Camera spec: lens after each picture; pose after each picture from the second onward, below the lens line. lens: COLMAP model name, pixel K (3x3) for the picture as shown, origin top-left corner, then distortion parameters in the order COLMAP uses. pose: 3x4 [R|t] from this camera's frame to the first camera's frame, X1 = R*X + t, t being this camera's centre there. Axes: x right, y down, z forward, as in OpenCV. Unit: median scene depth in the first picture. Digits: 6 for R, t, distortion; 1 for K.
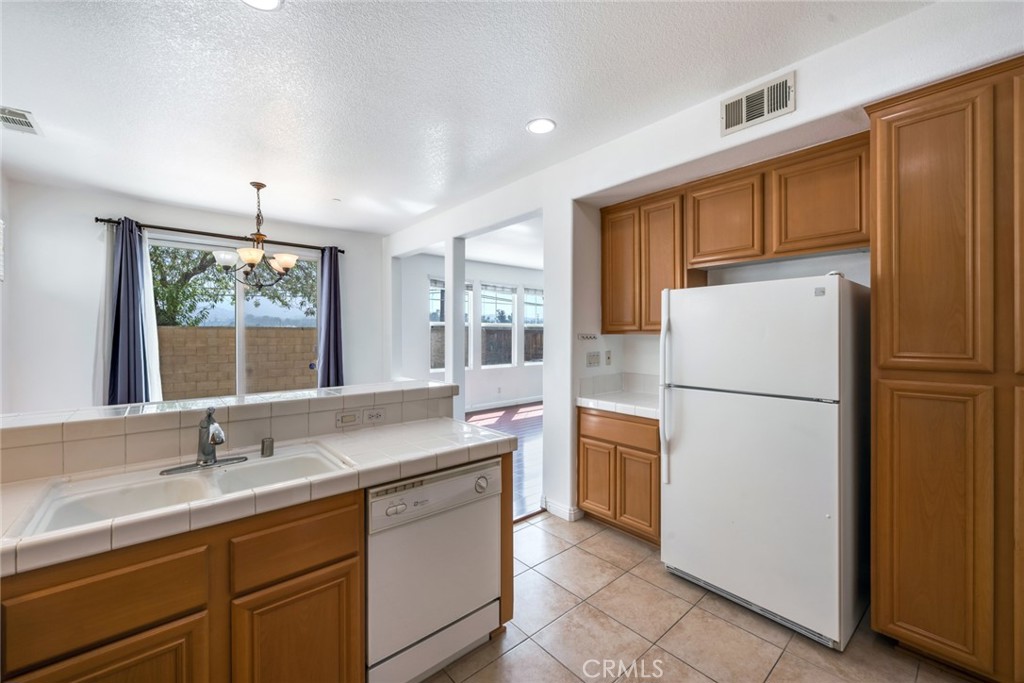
lens RADIAL K [[410.5, 0, 513.2], [0, 410.5, 332.6], [0, 0, 1]] dist [0.004183, 0.000534]
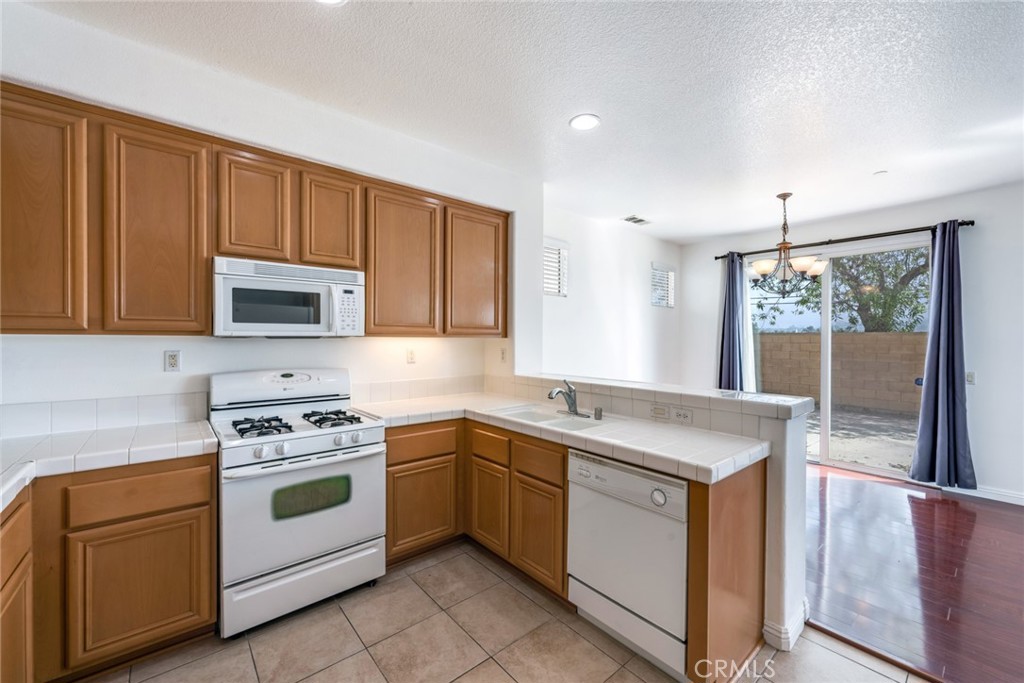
lens RADIAL K [[410.5, 0, 513.9], [0, 410.5, 341.8], [0, 0, 1]] dist [0.004183, 0.000534]
pose [[0.001747, 0.011071, -0.999937, 0.734775], [-0.004780, 0.999927, 0.011062, 0.001392], [0.999987, 0.004760, 0.001800, 0.562438]]
